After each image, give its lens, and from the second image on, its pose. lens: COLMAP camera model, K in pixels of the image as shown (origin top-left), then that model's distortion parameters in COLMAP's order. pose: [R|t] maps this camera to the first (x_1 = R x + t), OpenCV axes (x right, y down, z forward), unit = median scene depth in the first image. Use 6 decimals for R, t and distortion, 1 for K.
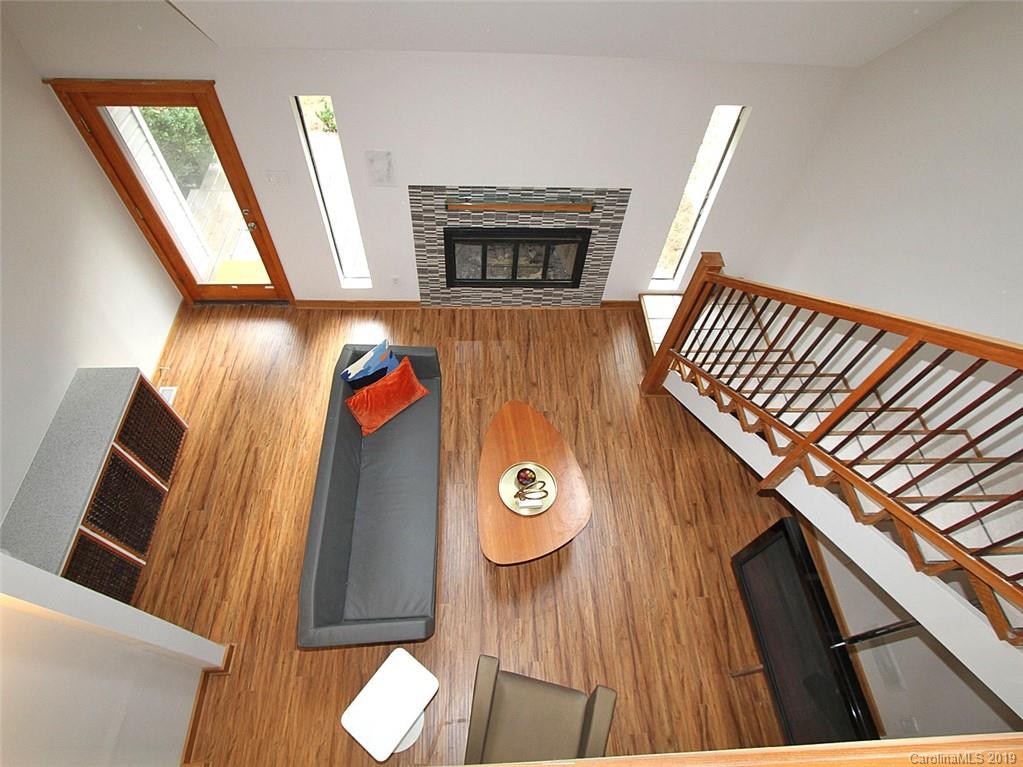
lens RADIAL K [[544.4, 0, 497.9], [0, 544.4, 387.4], [0, 0, 1]] dist [-0.002773, 0.001106]
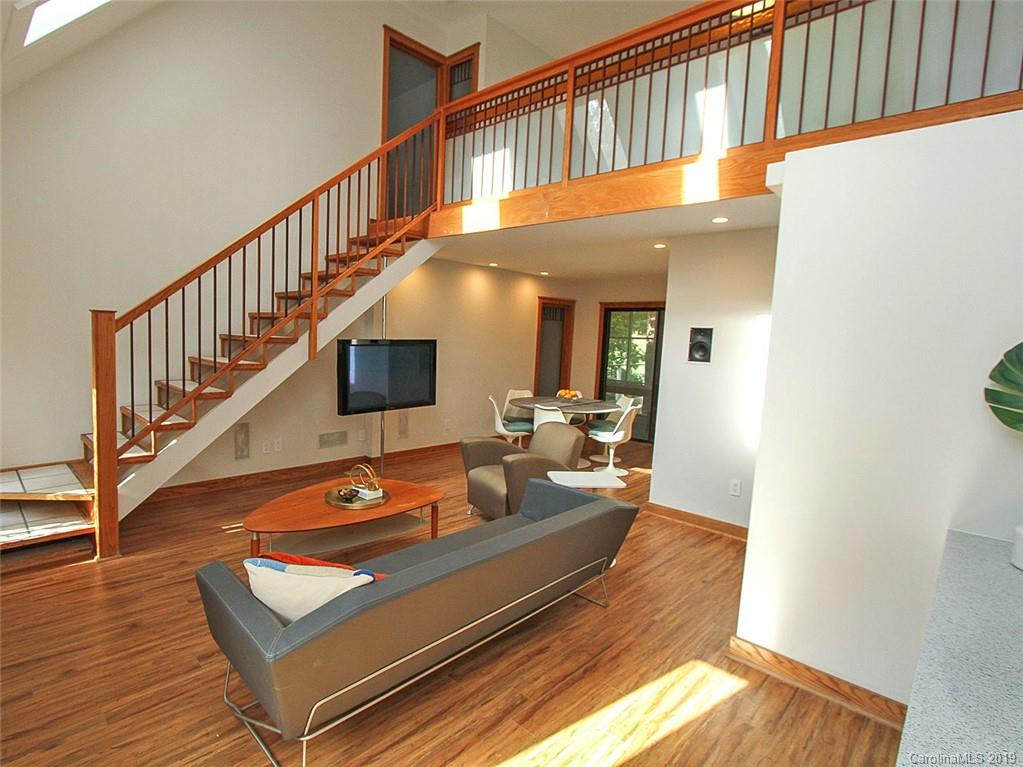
lens RADIAL K [[539.5, 0, 475.0], [0, 539.5, 379.3], [0, 0, 1]] dist [-0.001755, 0.000132]
pose [[-0.682880, -0.125127, 0.719734, -0.586563], [0.566685, 0.531023, 0.629987, -0.314420], [-0.461024, 0.838068, -0.291717, 0.852666]]
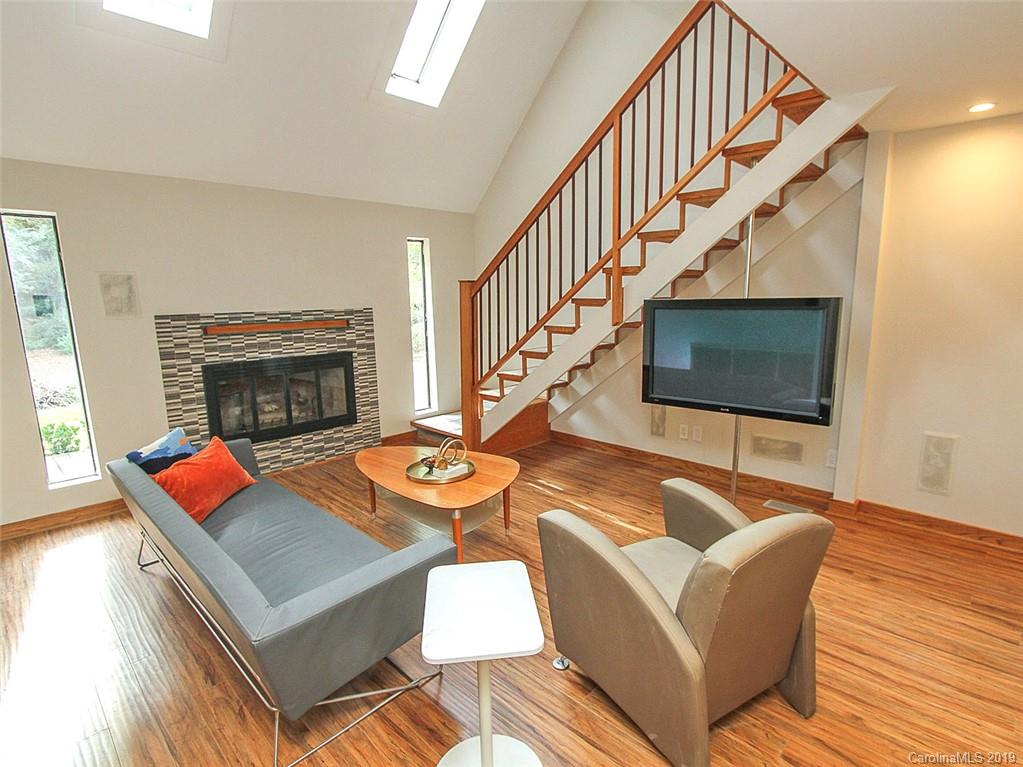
lens RADIAL K [[536.3, 0, 511.5], [0, 536.3, 383.5], [0, 0, 1]] dist [0.000329, 0.000256]
pose [[0.724484, -0.162799, 0.669791, -0.331228], [0.593692, 0.641088, -0.486349, 0.471365], [-0.350218, 0.750001, 0.561110, 0.341284]]
